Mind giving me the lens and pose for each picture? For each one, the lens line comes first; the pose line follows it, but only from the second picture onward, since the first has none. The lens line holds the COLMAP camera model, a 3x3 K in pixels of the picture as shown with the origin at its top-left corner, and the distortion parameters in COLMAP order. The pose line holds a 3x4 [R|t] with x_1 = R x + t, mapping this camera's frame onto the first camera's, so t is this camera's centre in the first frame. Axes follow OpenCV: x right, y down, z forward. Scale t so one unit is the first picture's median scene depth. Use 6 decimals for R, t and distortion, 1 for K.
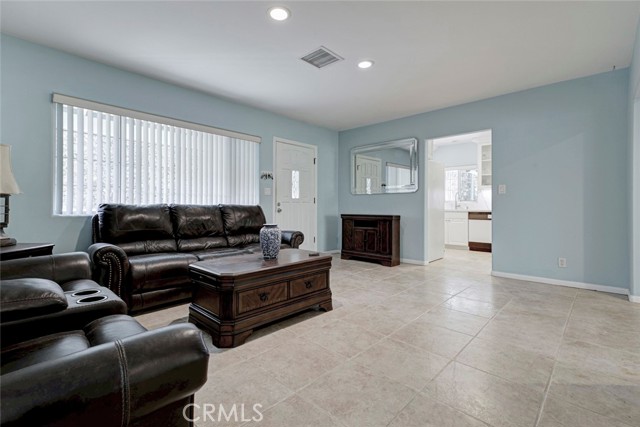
lens RADIAL K [[288.9, 0, 317.8], [0, 288.9, 208.7], [0, 0, 1]] dist [0.001901, 0.000005]
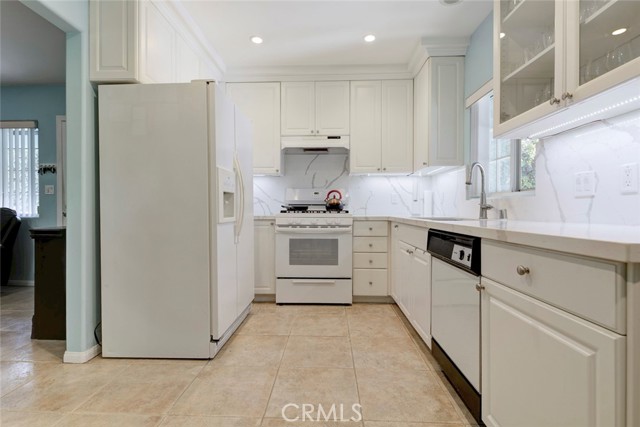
lens RADIAL K [[306.5, 0, 314.9], [0, 306.5, 210.2], [0, 0, 1]] dist [0.010189, 0.000004]
pose [[0.668700, 0.003507, -0.743524, 0.672045], [-0.004519, 0.999990, 0.000652, -0.006641], [0.743518, 0.002924, 0.668709, 0.723639]]
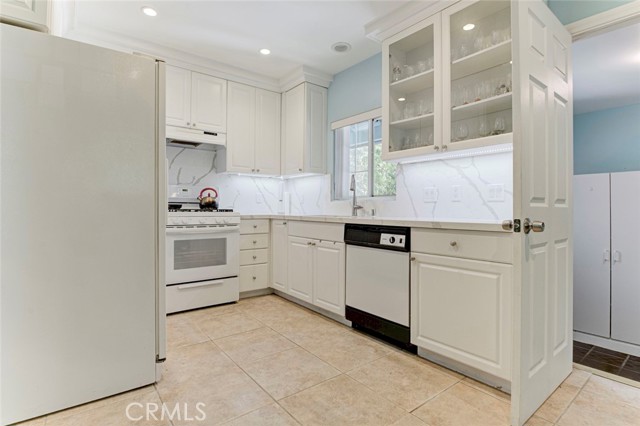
lens RADIAL K [[320.6, 0, 310.6], [0, 320.6, 204.5], [0, 0, 1]] dist [-0.003519, -0.000753]
pose [[0.988916, 0.006135, -0.148350, 0.540661], [-0.008545, 0.999842, -0.015614, -0.006680], [0.148230, 0.016709, 0.988812, 0.594634]]
